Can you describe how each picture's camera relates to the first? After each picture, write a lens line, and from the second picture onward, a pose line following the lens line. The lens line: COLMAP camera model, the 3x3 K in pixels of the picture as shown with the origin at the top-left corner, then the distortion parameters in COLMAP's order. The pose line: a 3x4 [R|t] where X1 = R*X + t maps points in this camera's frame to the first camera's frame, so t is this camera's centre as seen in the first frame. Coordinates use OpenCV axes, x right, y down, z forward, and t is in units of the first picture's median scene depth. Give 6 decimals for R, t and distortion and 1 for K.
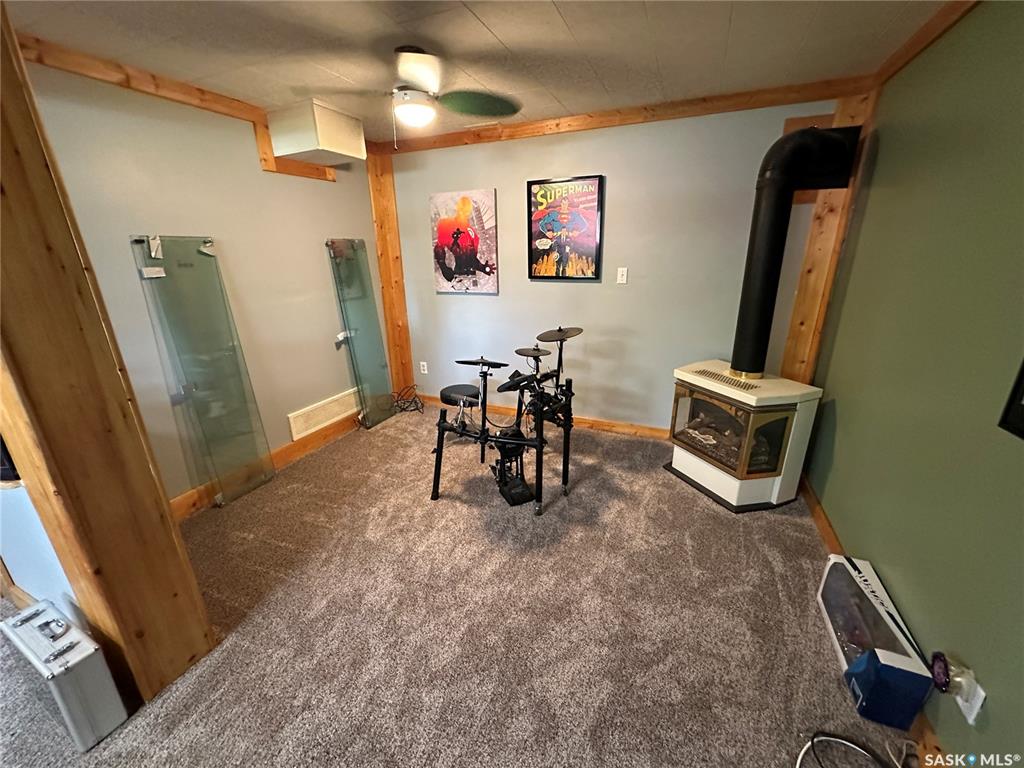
lens RADIAL K [[407.4, 0, 512.0], [0, 407.4, 384.0], [0, 0, 1]] dist [-0.003812, 0.000219]
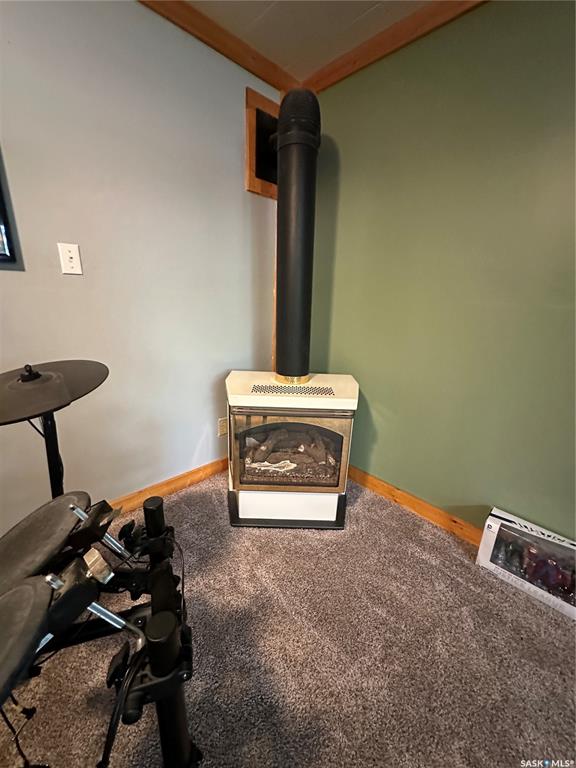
lens RADIAL K [[305.6, 0, 288.0], [0, 305.6, 384.0], [0, 0, 1]] dist [-0.003812, 0.000219]
pose [[0.391657, -0.233296, 0.890044, -0.022908], [0.253457, 0.957253, 0.139381, -0.106421], [-0.884514, 0.170998, 0.434045, 0.712296]]
